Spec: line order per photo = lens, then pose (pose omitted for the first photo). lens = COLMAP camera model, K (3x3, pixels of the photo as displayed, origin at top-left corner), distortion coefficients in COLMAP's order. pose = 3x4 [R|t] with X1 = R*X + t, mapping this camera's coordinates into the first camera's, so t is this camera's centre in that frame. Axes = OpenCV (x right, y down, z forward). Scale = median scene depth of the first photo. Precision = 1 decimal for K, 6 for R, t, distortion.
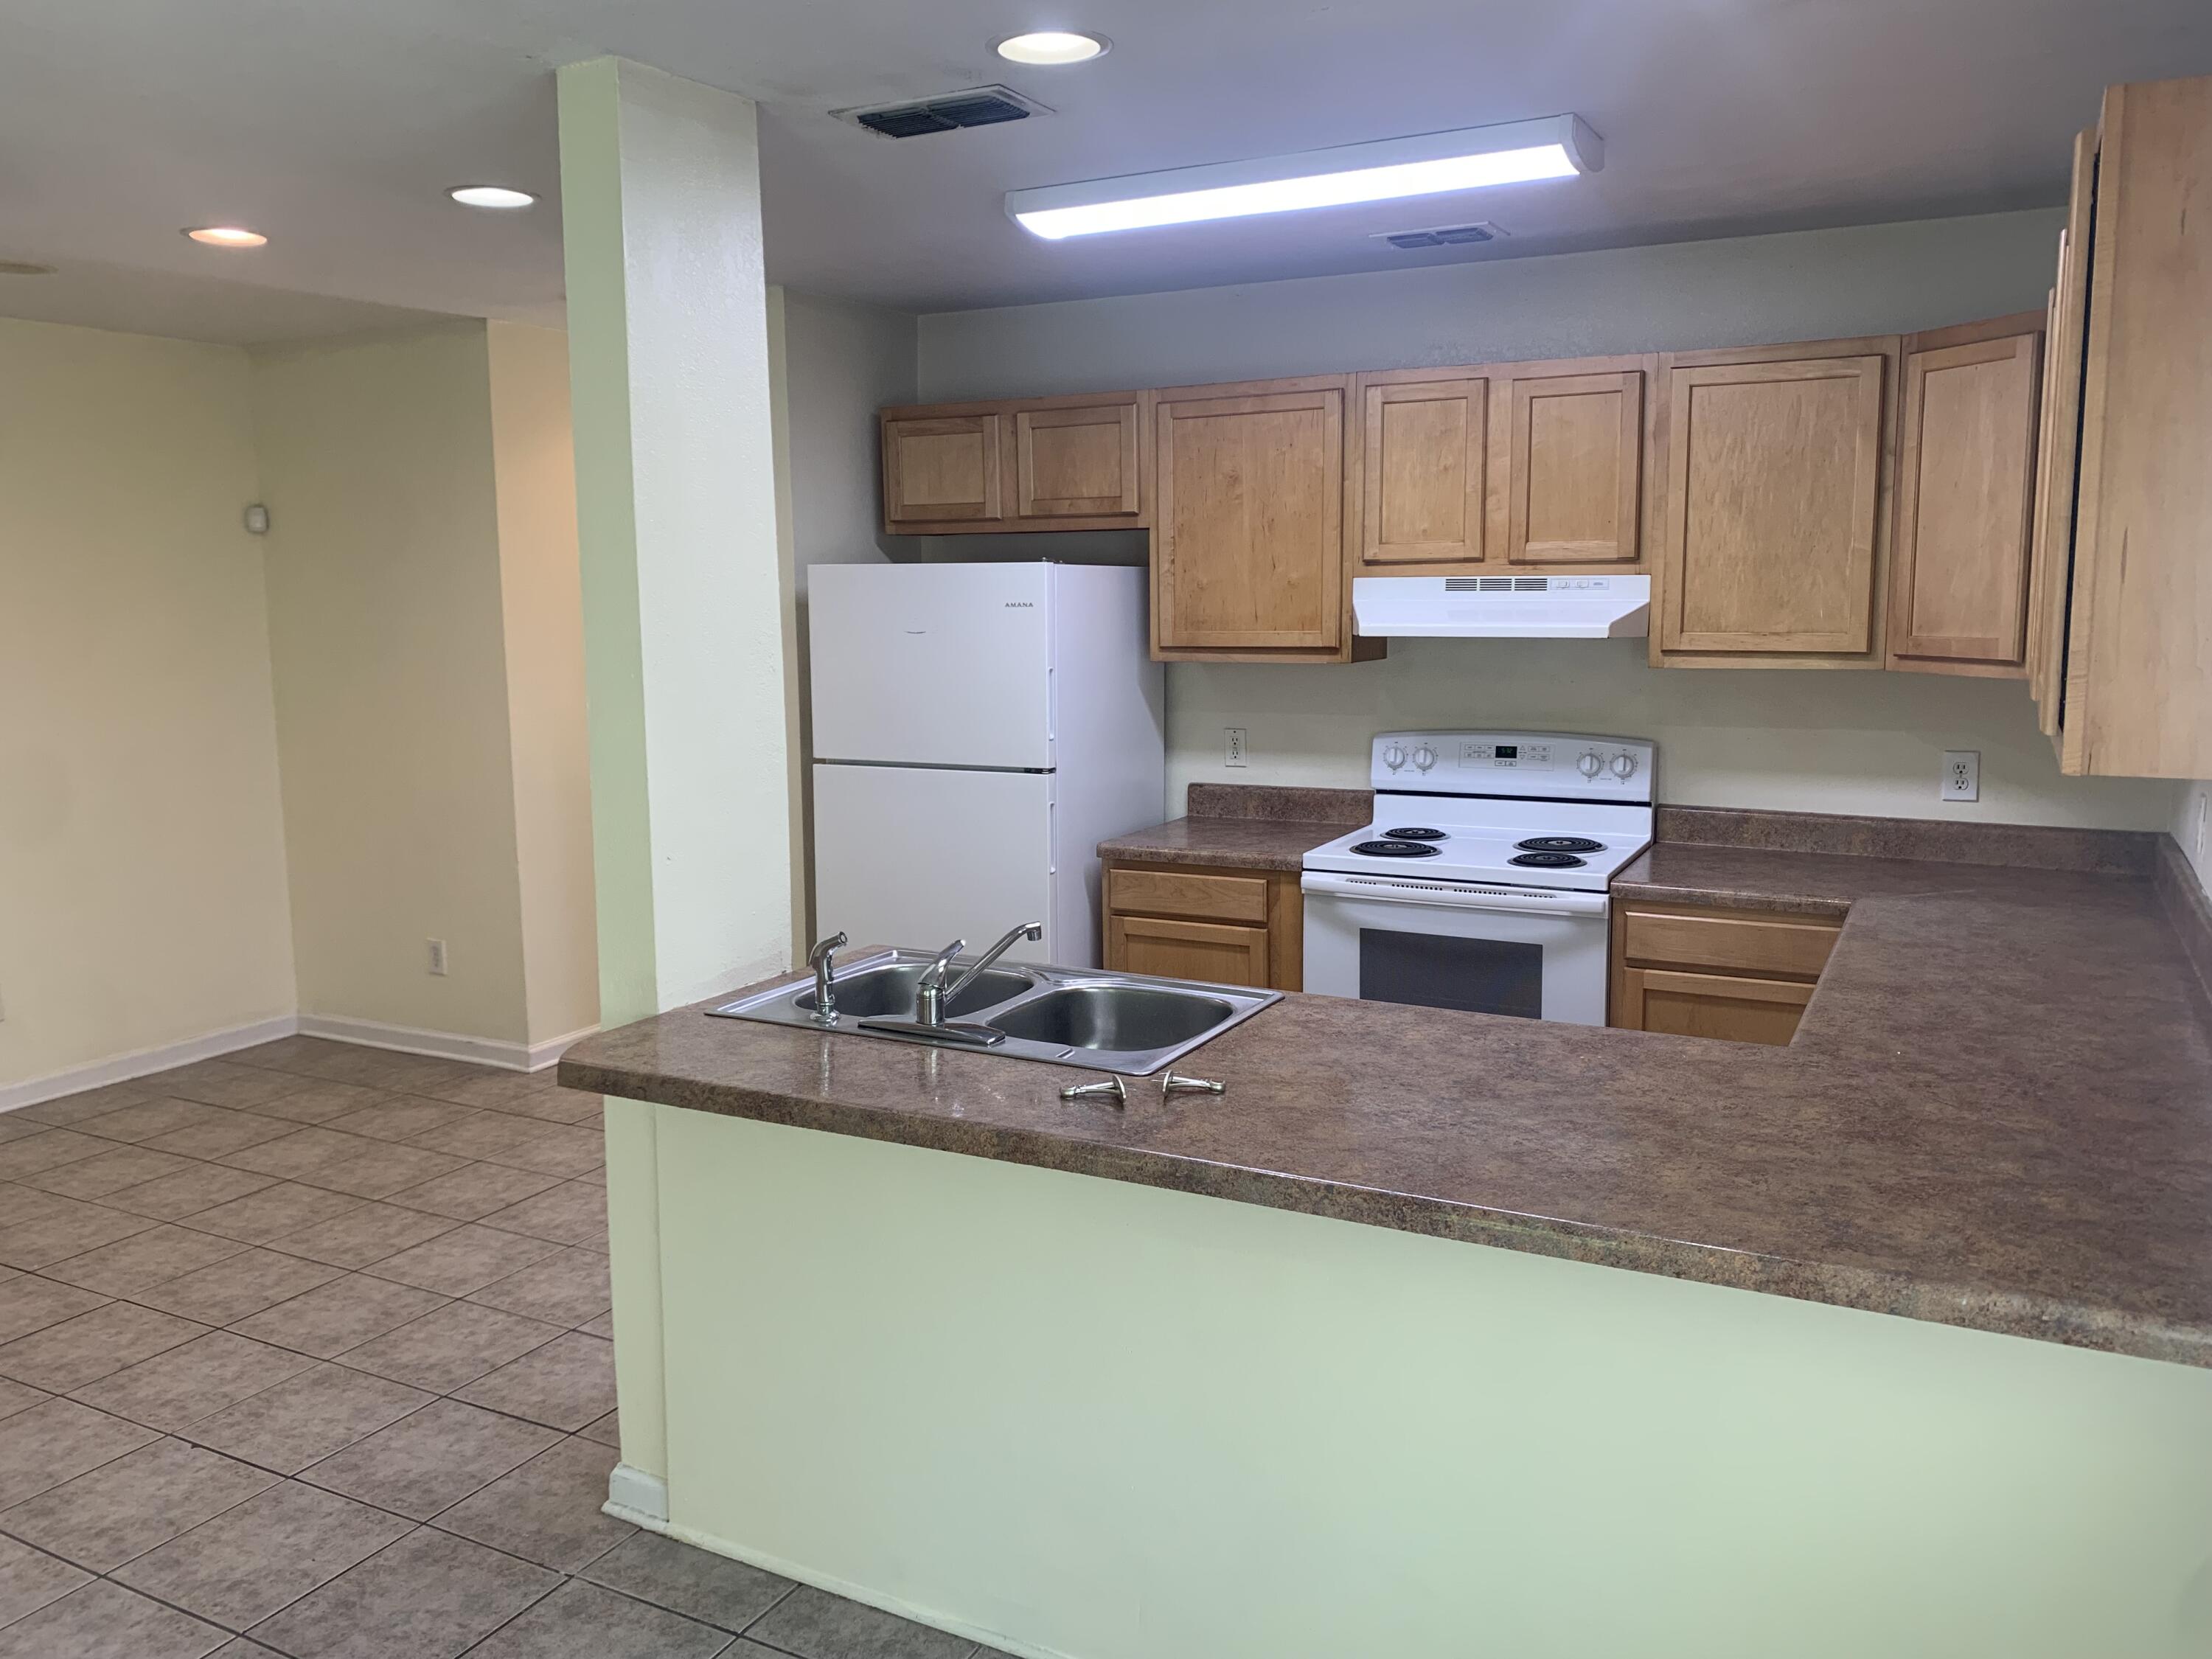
lens RADIAL K [[1691.0, 0, 1093.3], [0, 1691.0, 818.6], [0, 0, 1]] dist [0.015612, -0.001216]
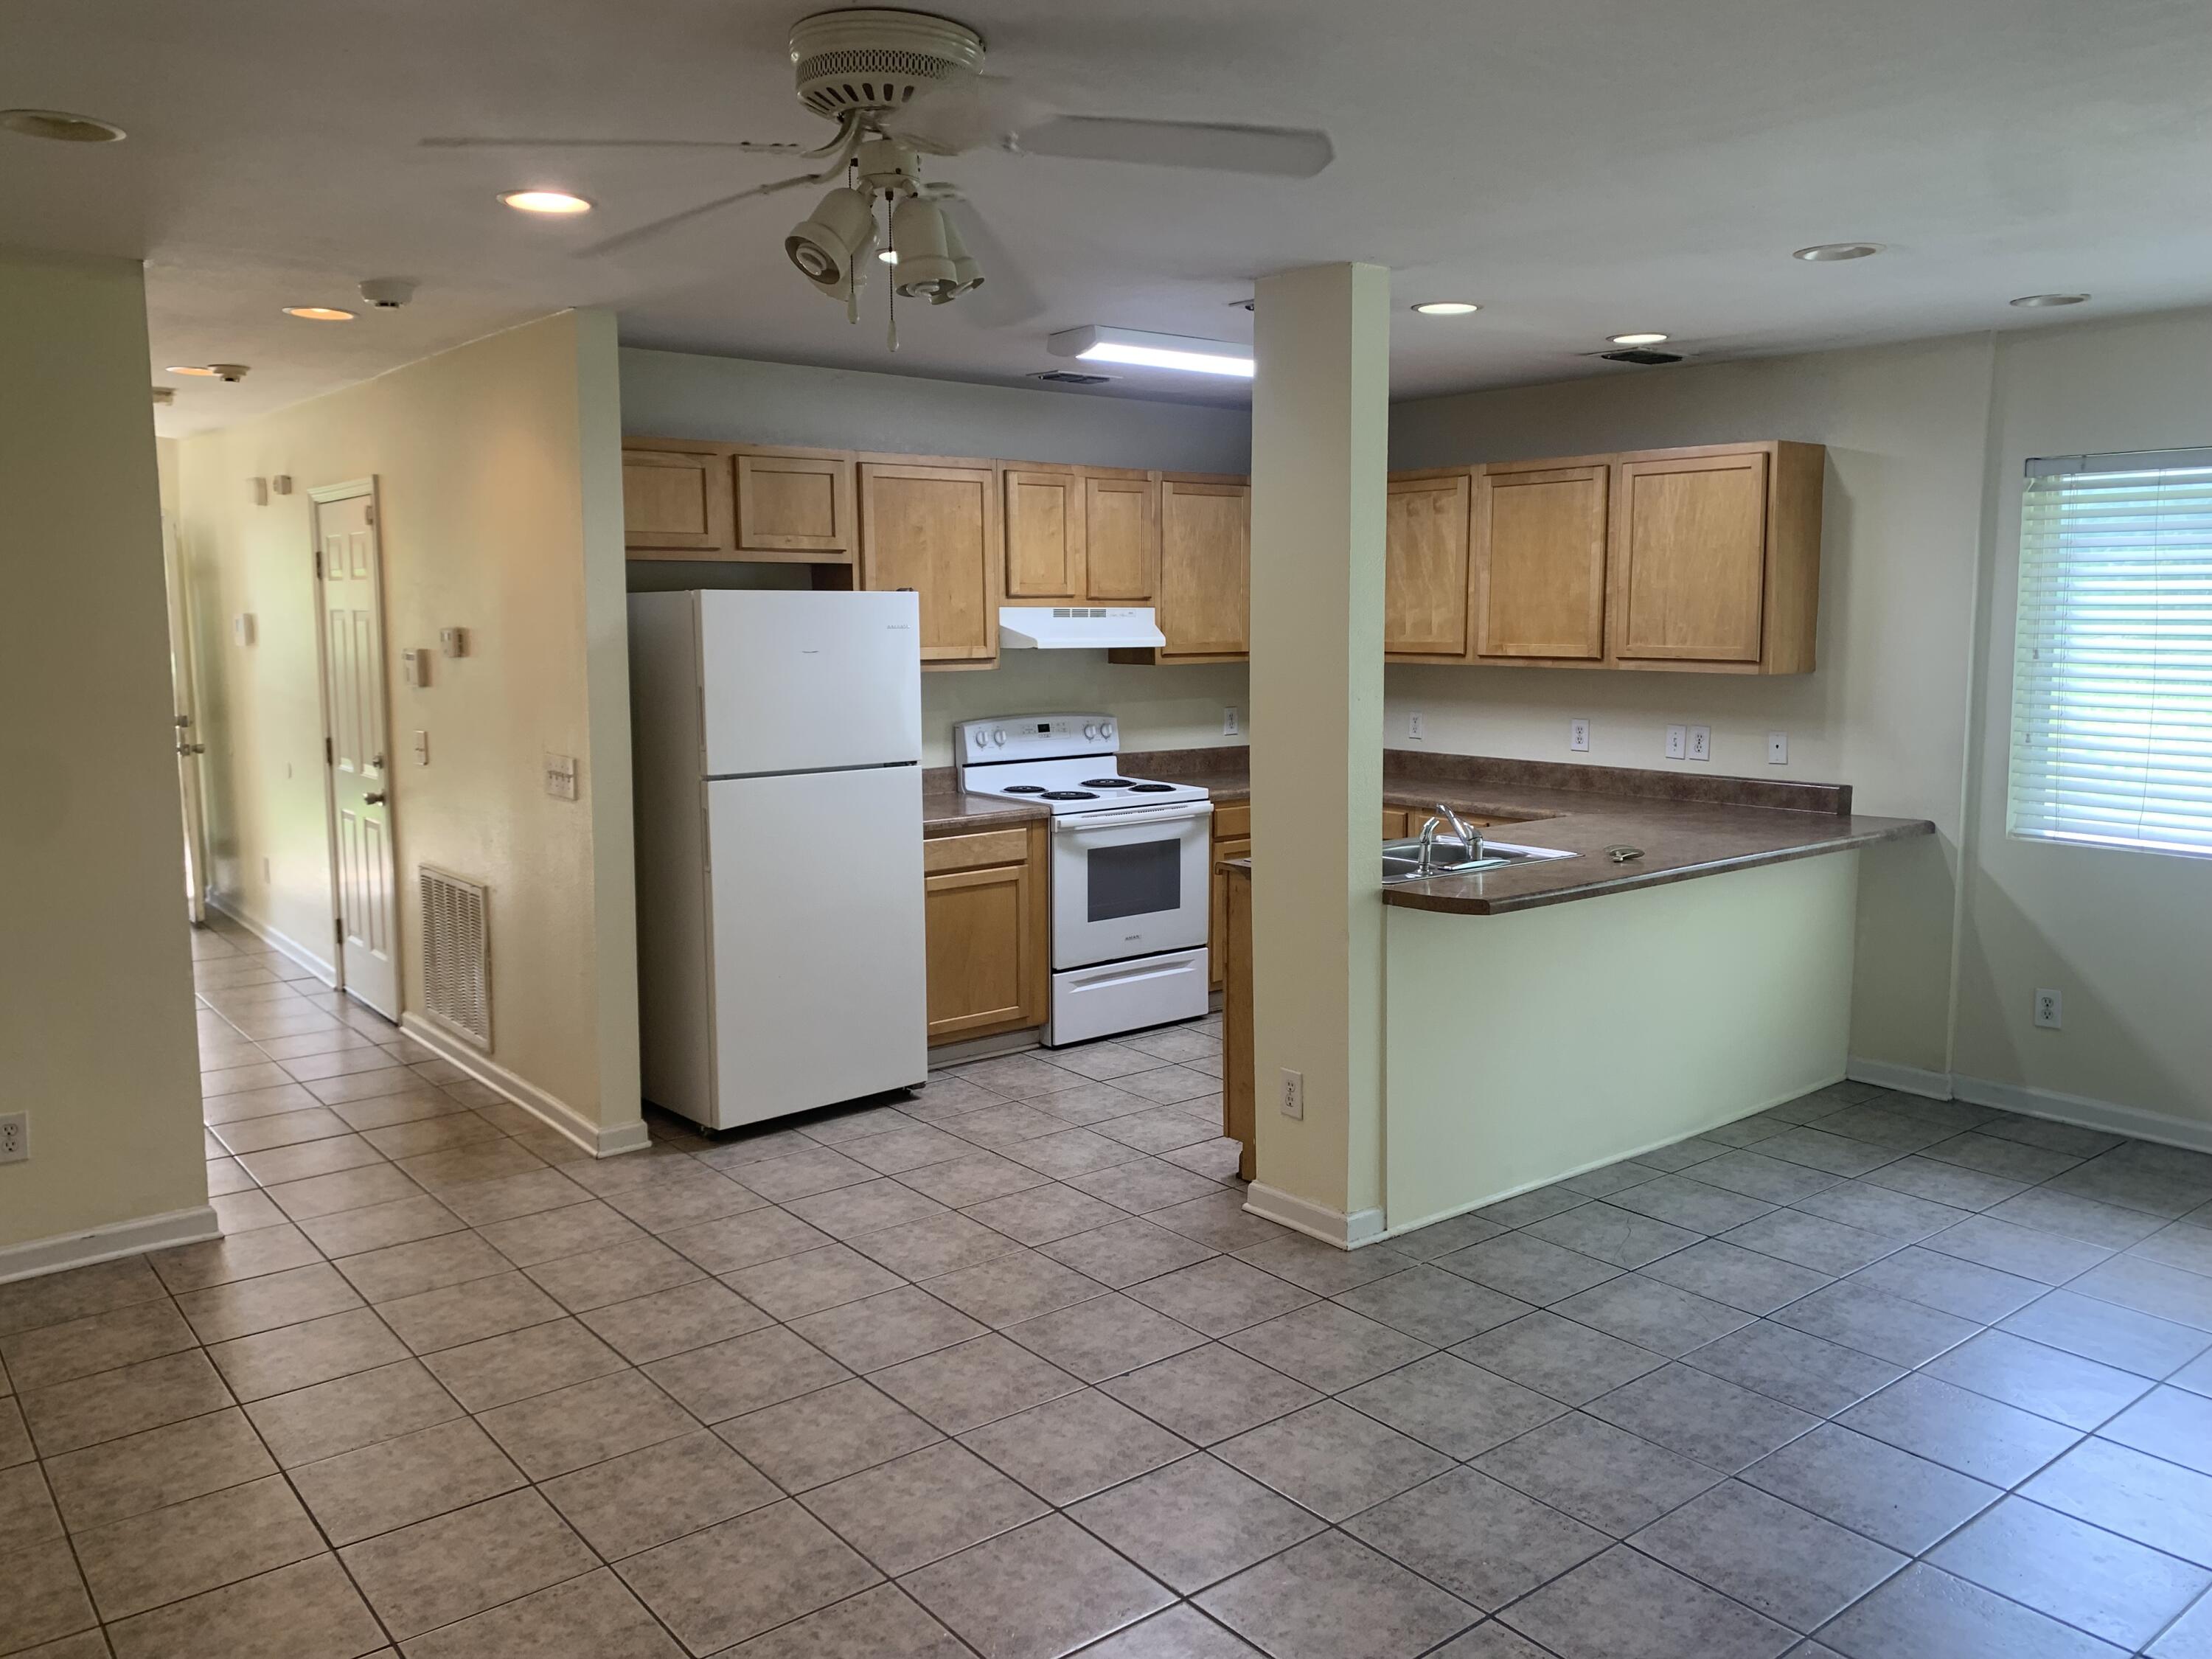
lens RADIAL K [[1691.0, 0, 1093.3], [0, 1691.0, 818.6], [0, 0, 1]] dist [0.015612, -0.001216]
pose [[0.390595, -0.101702, 0.914928, -1.177258], [0.128217, 0.990201, 0.055332, -0.040826], [-0.911590, 0.095697, 0.399807, 0.426858]]
